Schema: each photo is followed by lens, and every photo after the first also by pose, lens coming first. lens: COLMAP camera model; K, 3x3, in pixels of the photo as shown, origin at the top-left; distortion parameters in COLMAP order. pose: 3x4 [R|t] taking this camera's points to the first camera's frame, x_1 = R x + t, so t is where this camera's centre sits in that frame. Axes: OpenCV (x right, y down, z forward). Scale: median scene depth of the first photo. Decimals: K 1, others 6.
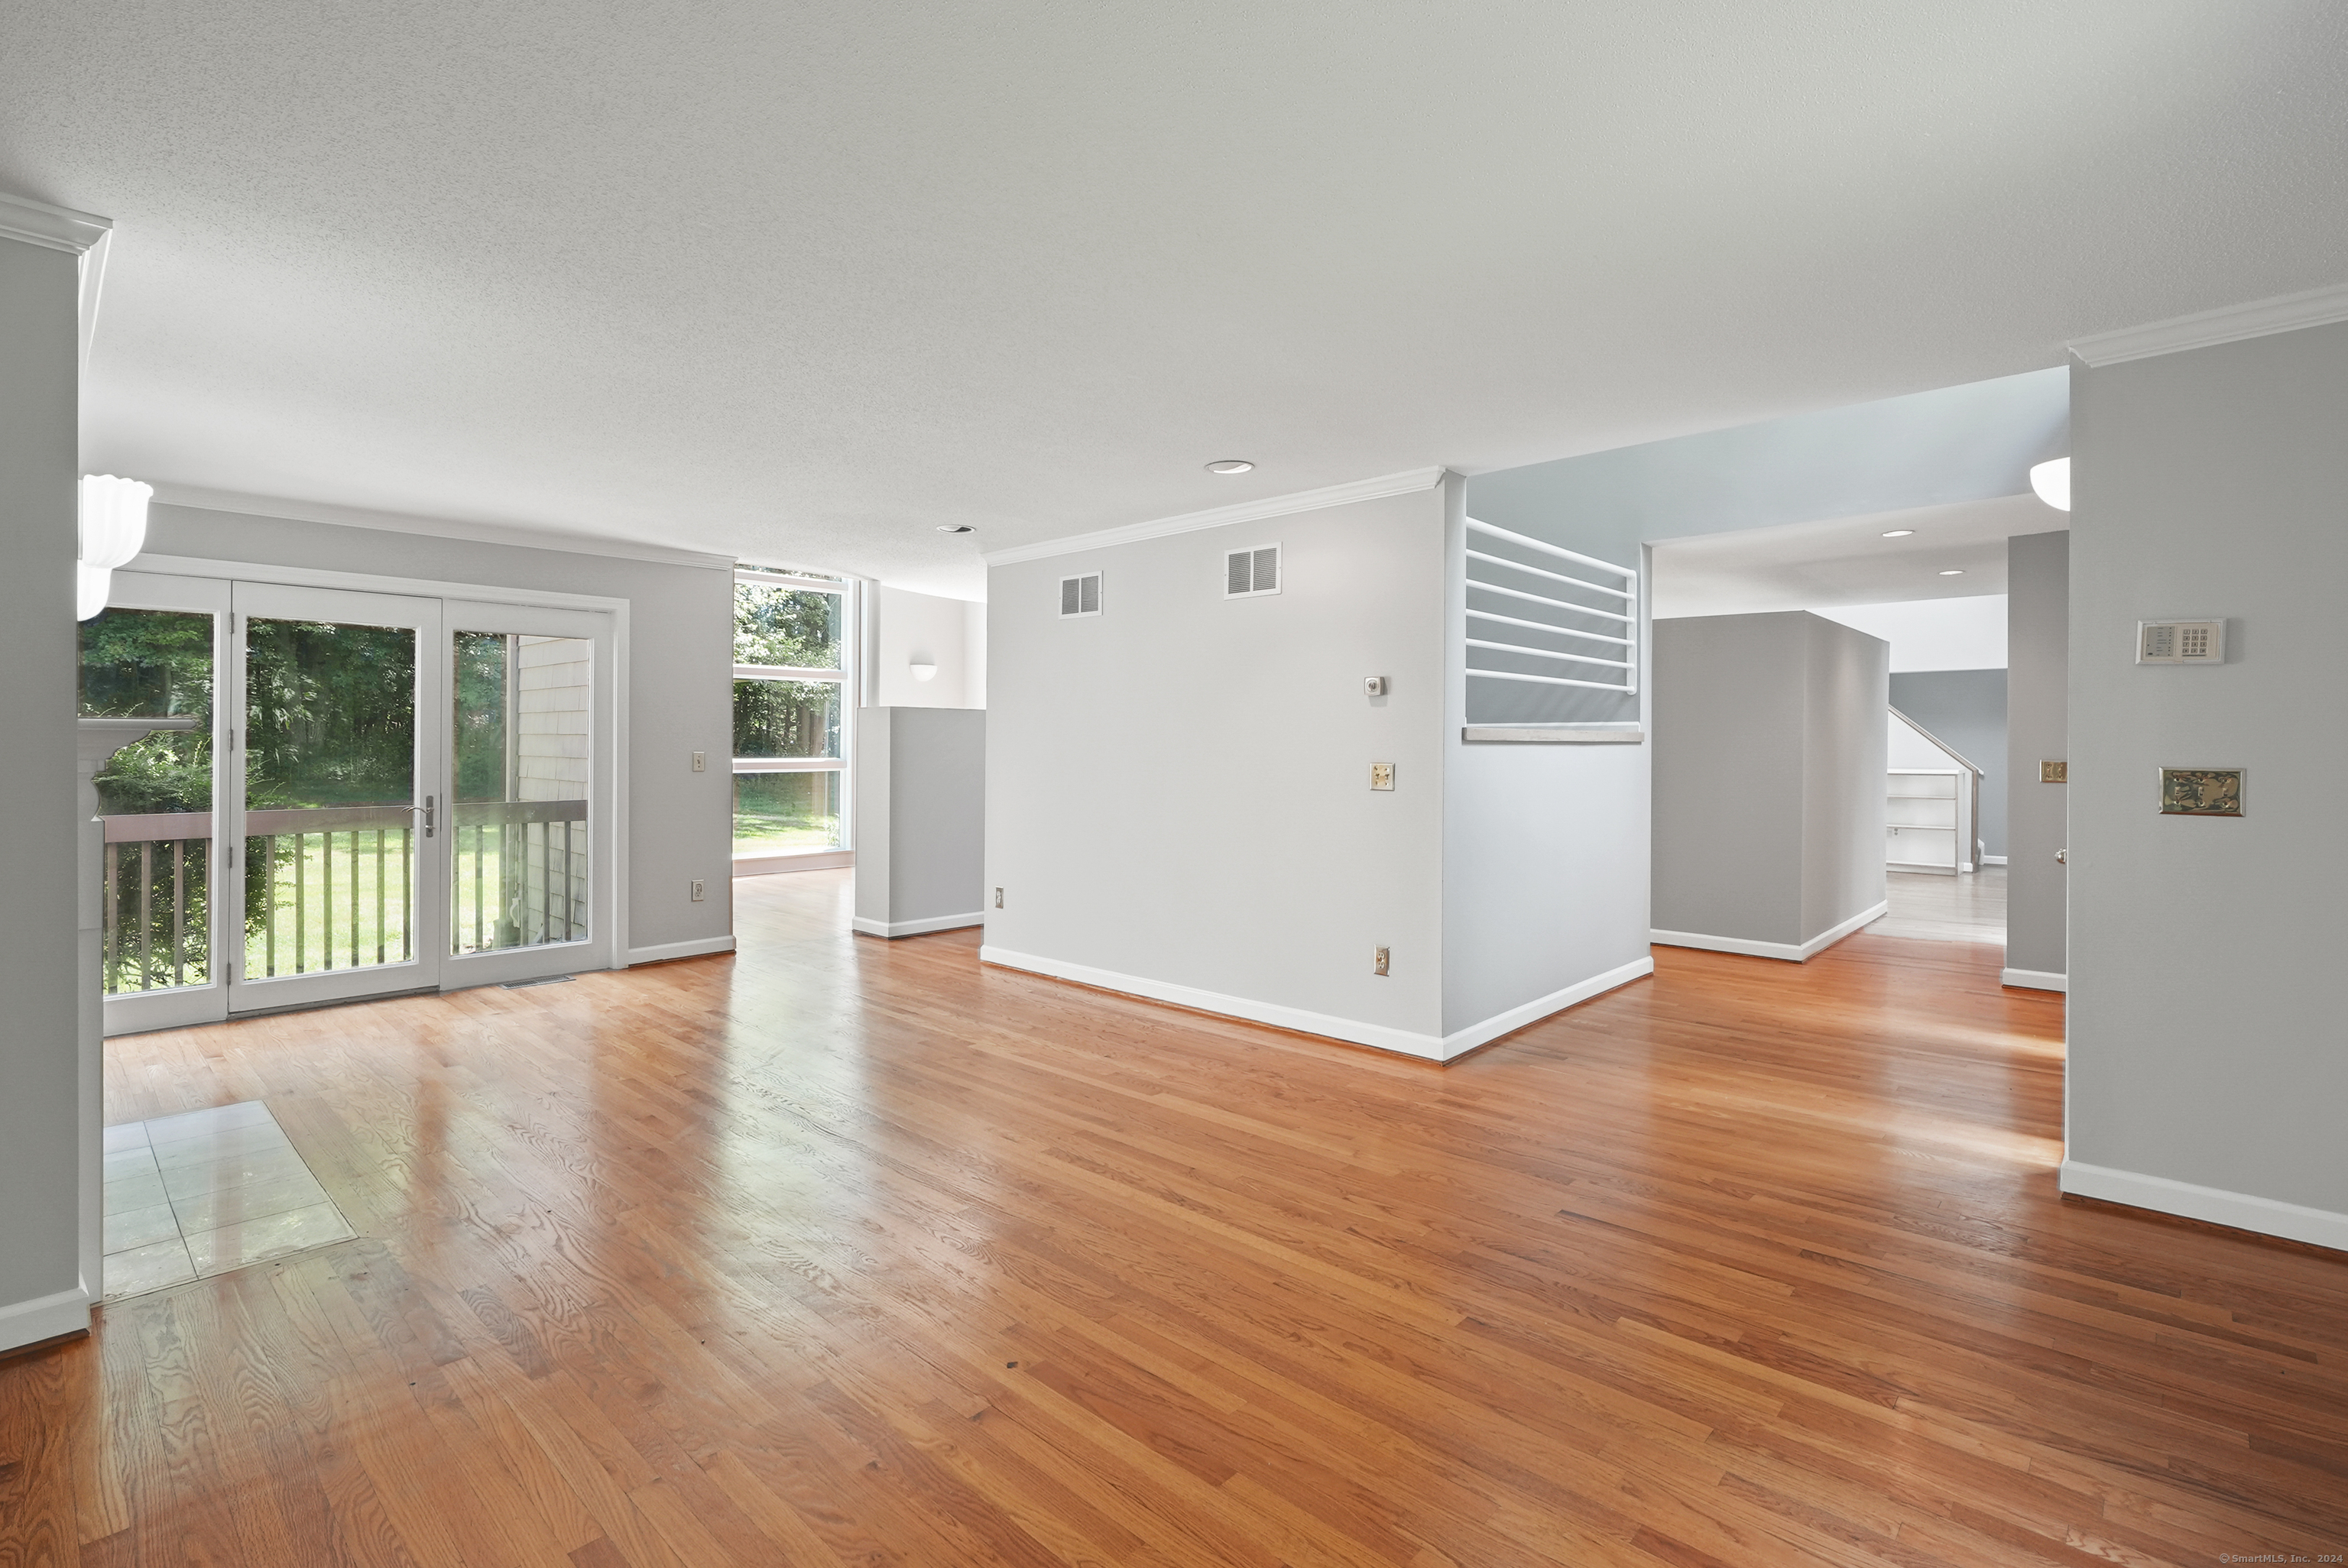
lens RADIAL K [[1087.0, 0, 1188.3], [0, 1087.0, 757.5], [0, 0, 1]] dist [-0.012397, -0.000042]
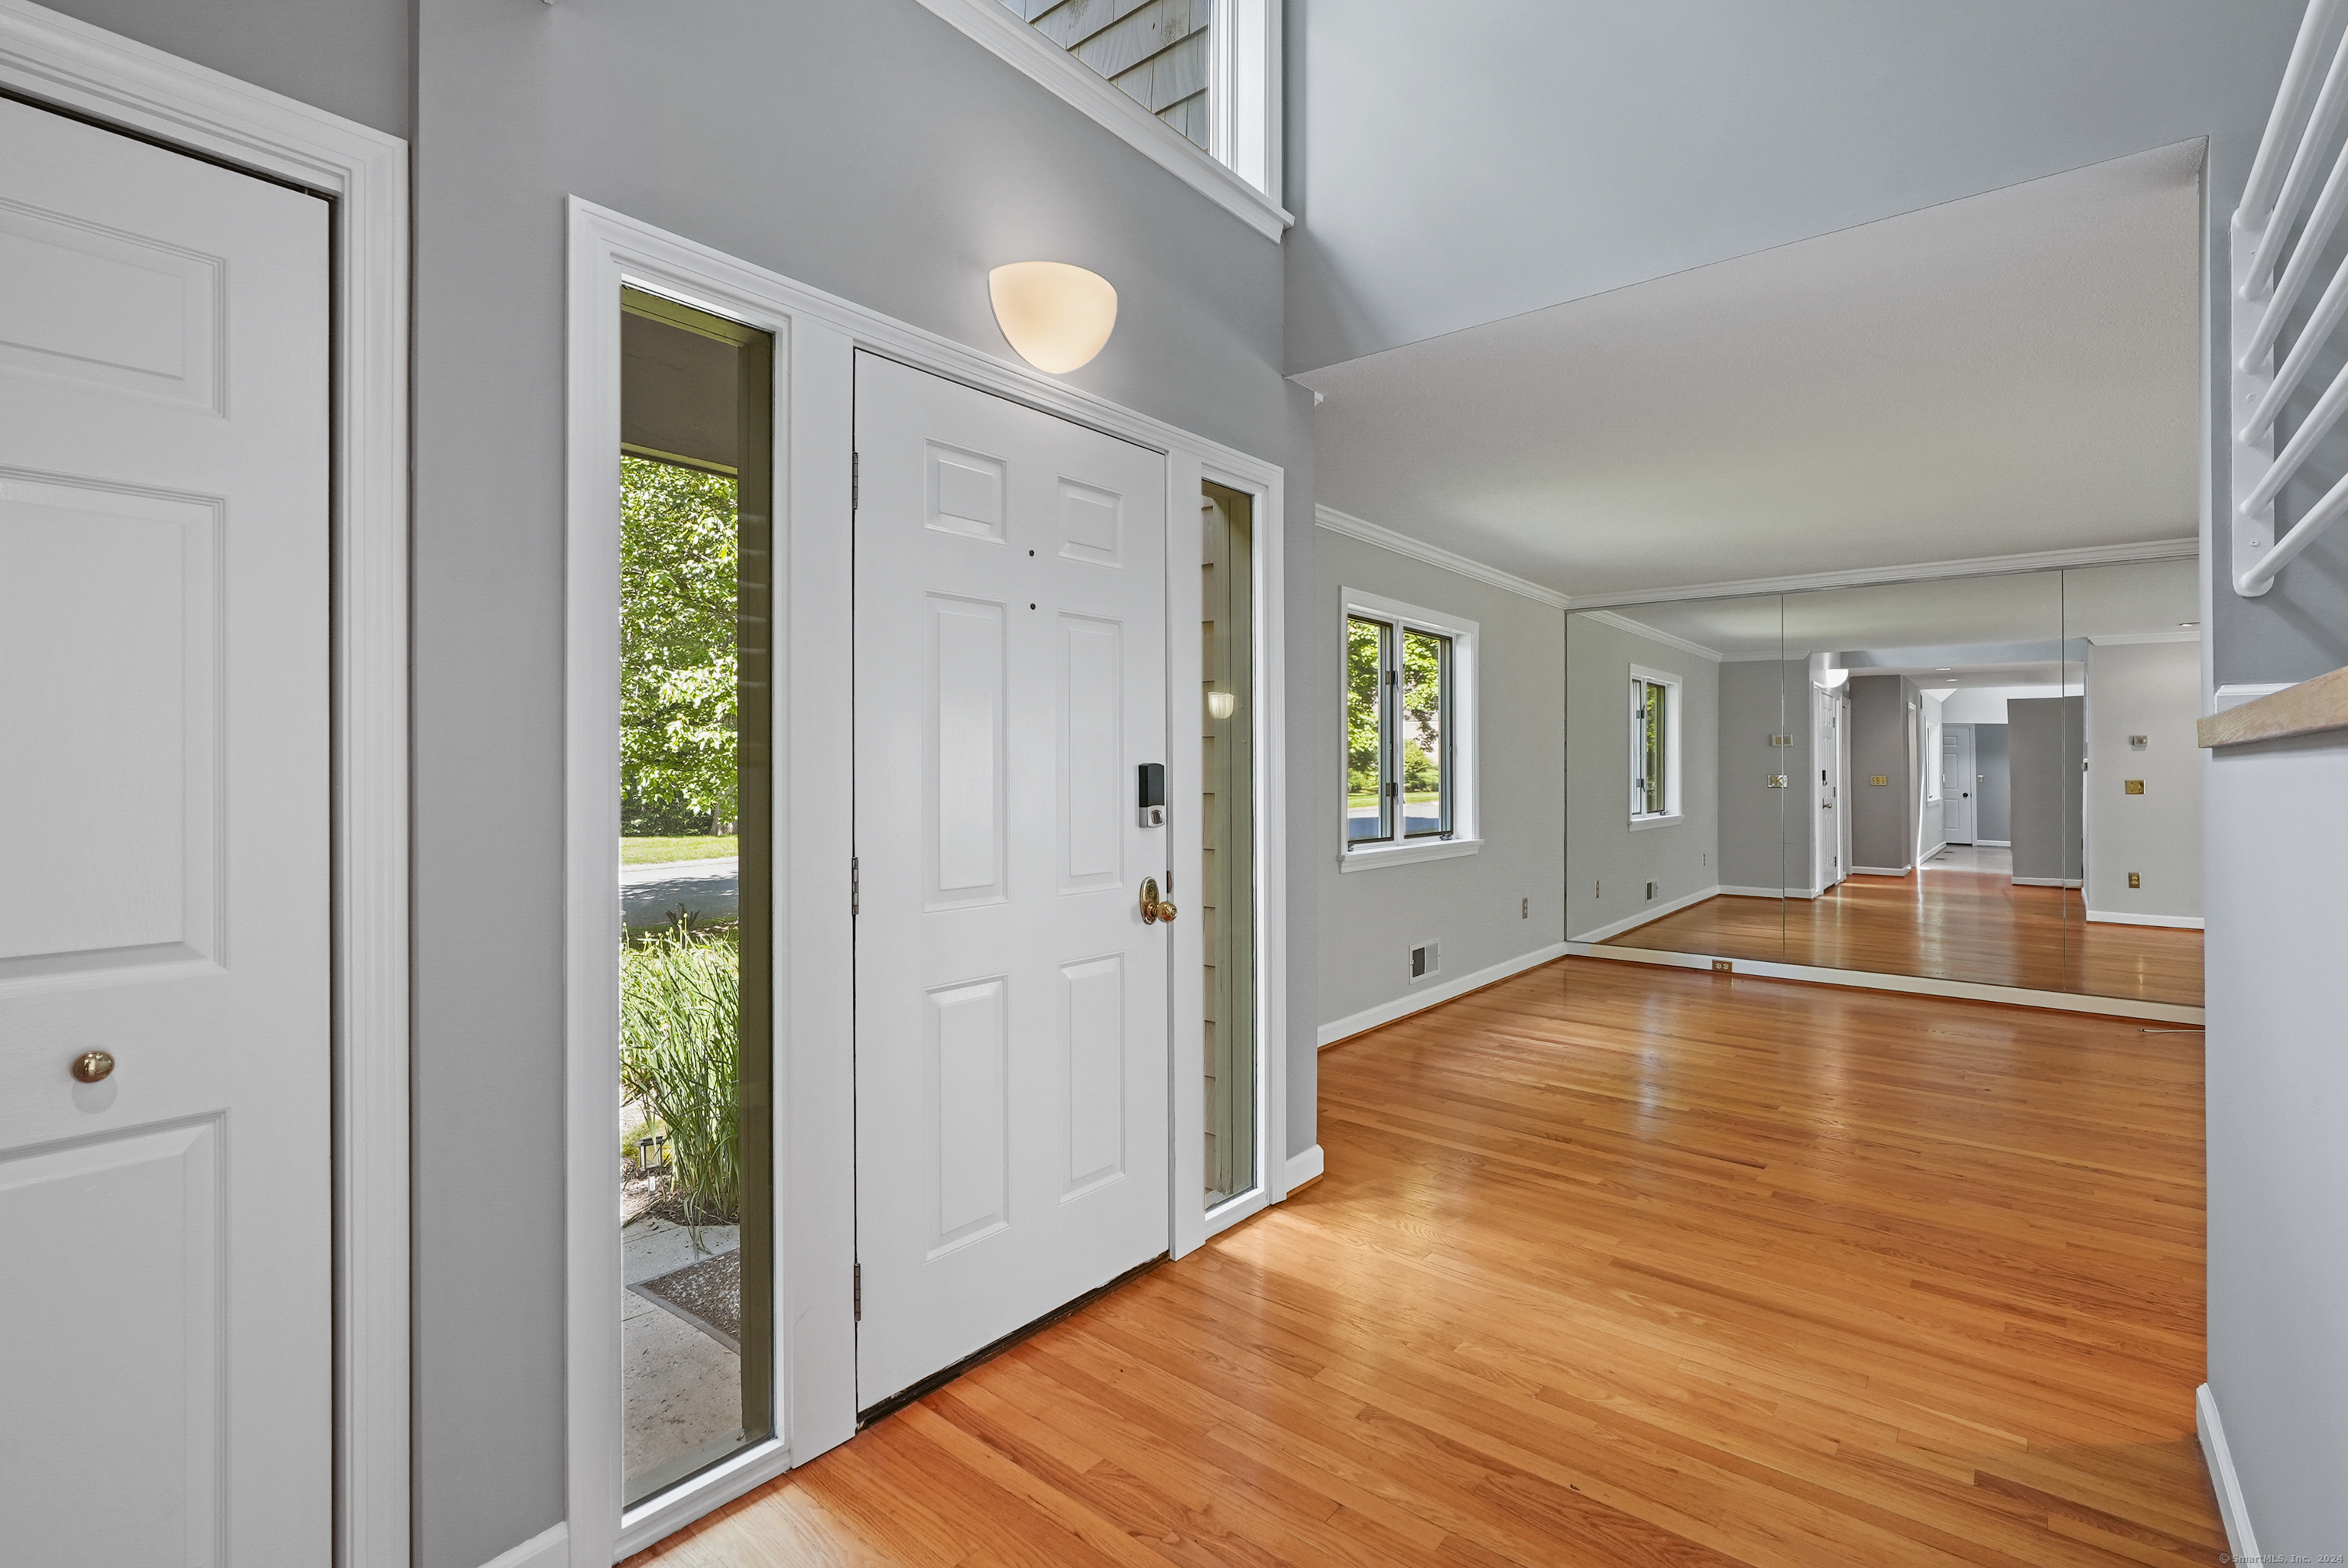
lens RADIAL K [[1073.3, 0, 1176.6], [0, 1073.3, 775.3], [0, 0, 1]] dist [-0.005475, -0.000108]
pose [[-0.998438, -0.009231, -0.055097, 1.000542], [-0.010120, 0.999823, 0.015879, -0.012418], [0.054940, 0.016412, -0.998355, 2.025741]]
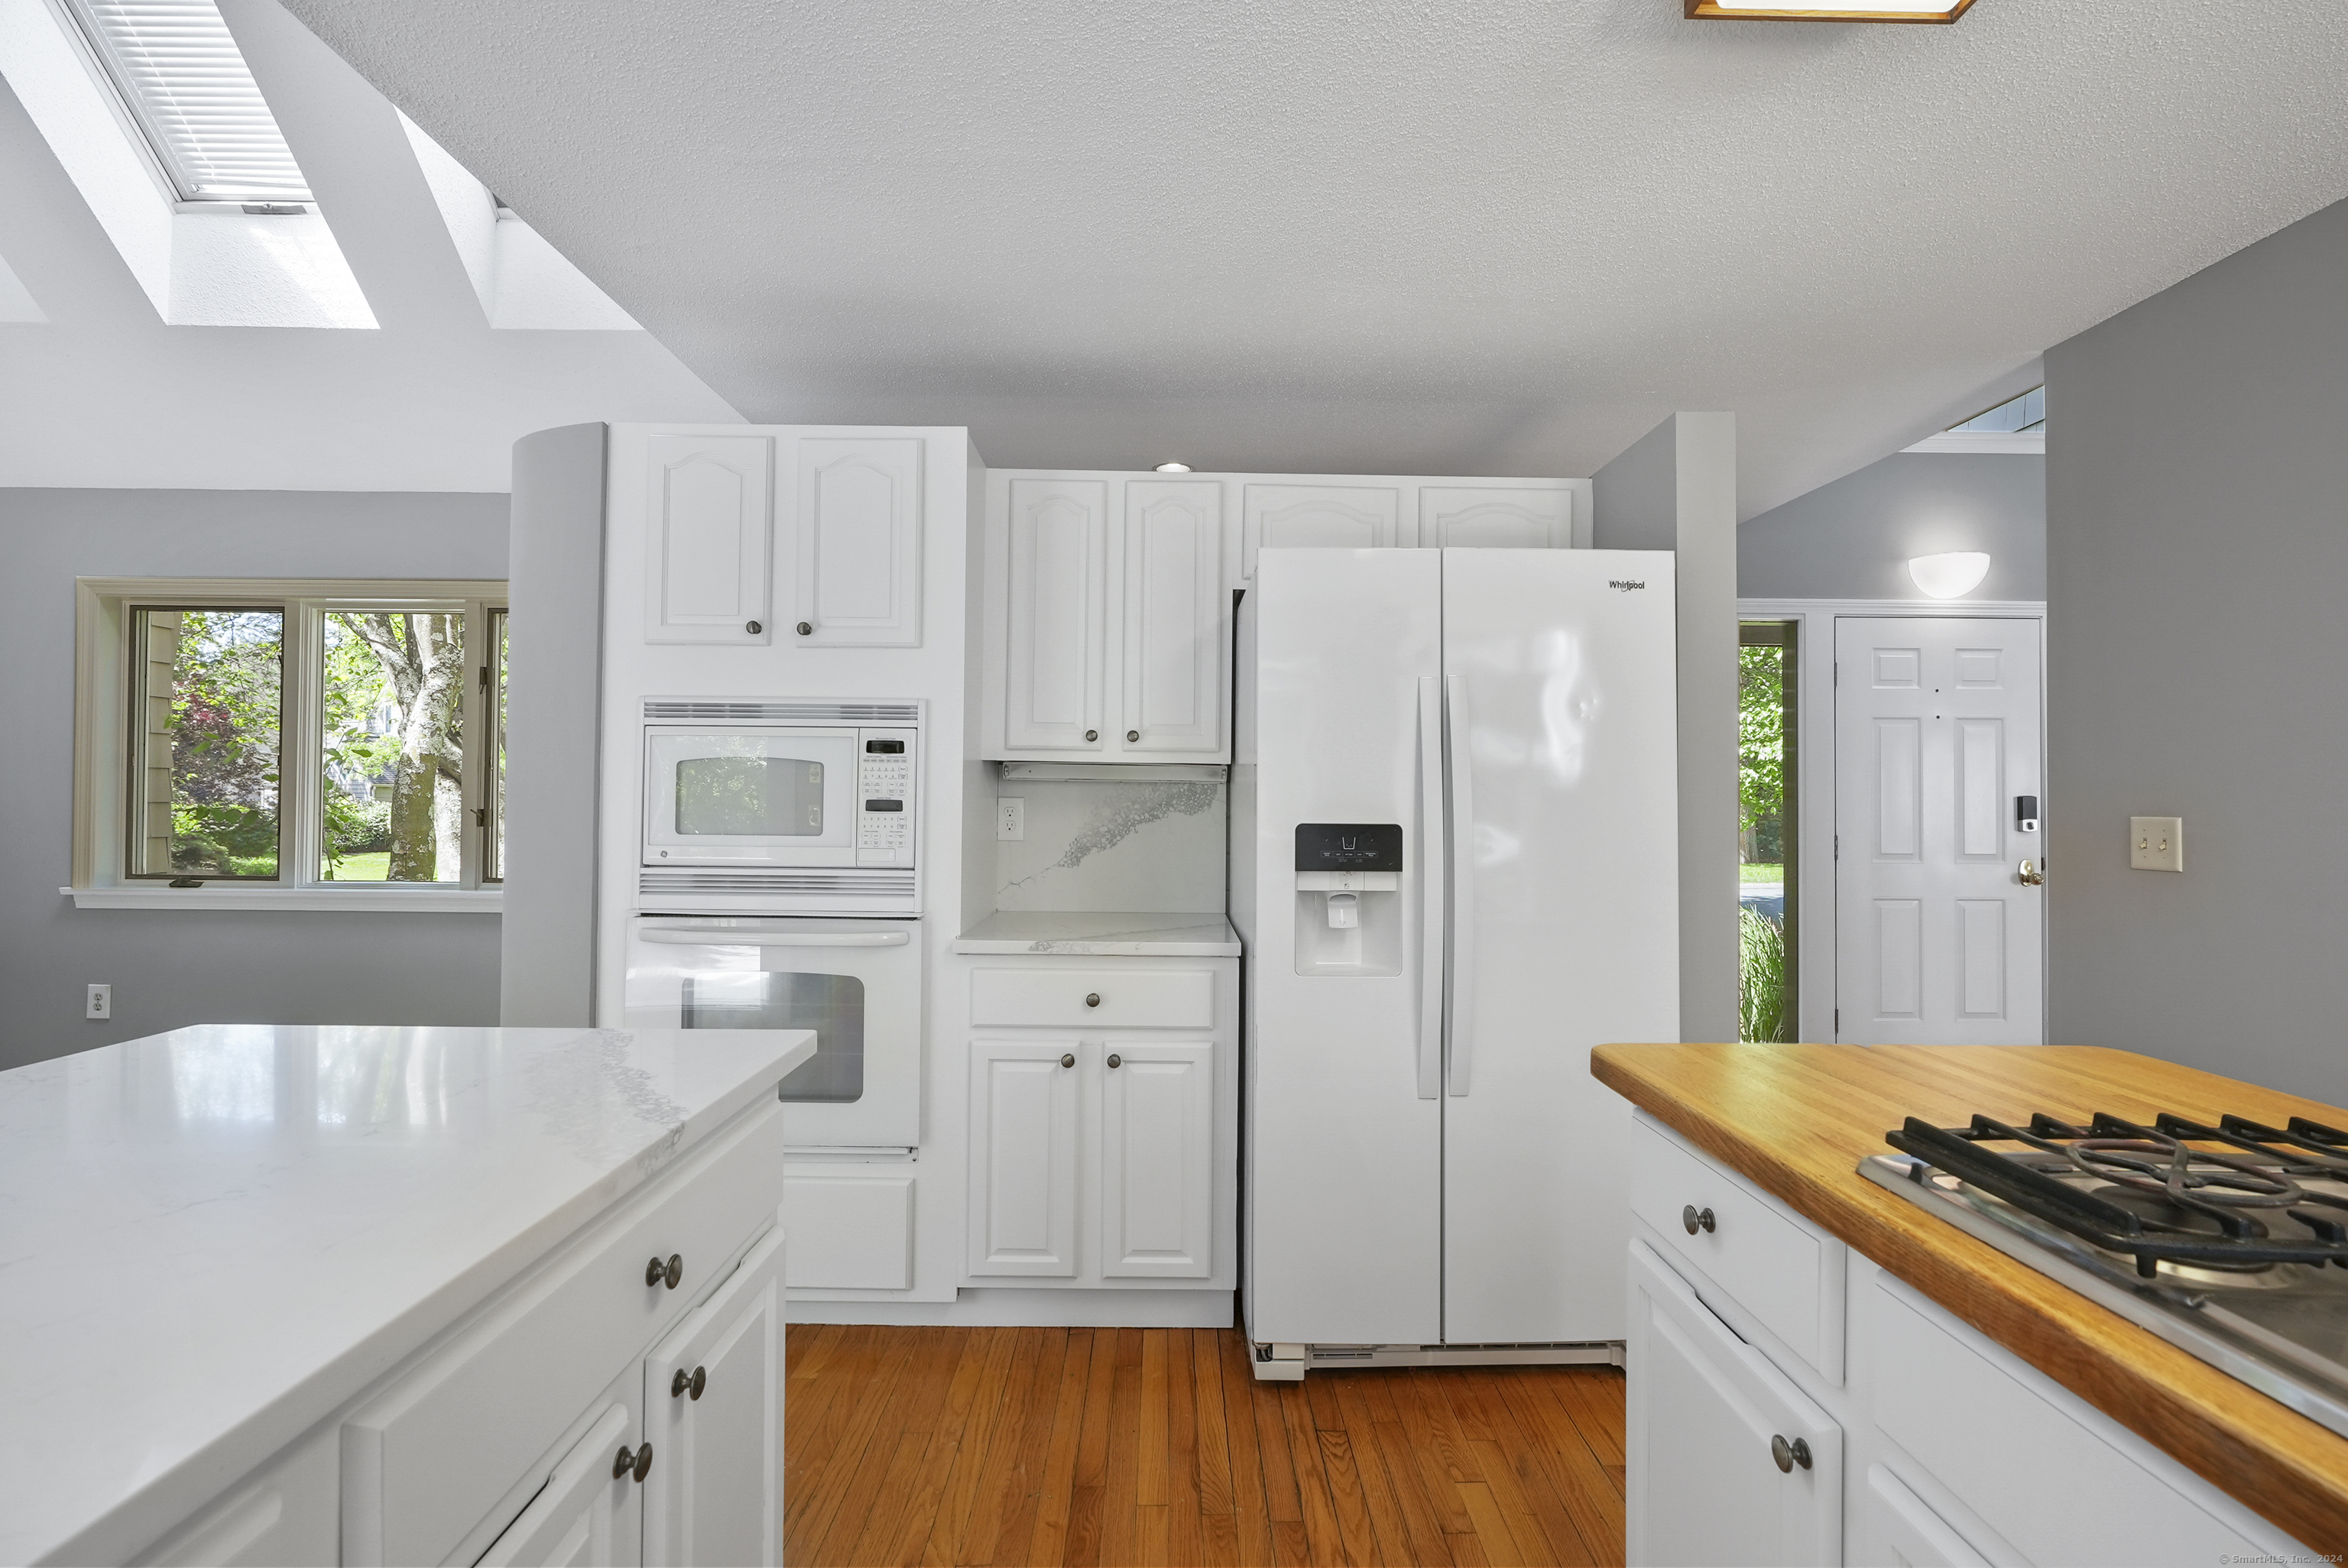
lens RADIAL K [[1102.6, 0, 1170.5], [0, 1102.6, 783.8], [0, 0, 1]] dist [-0.000977, -0.000038]
pose [[-0.670213, -0.001589, 0.742167, 0.628404], [-0.007428, 0.999962, -0.004567, -0.009239], [-0.742131, -0.008574, -0.670200, 3.124726]]
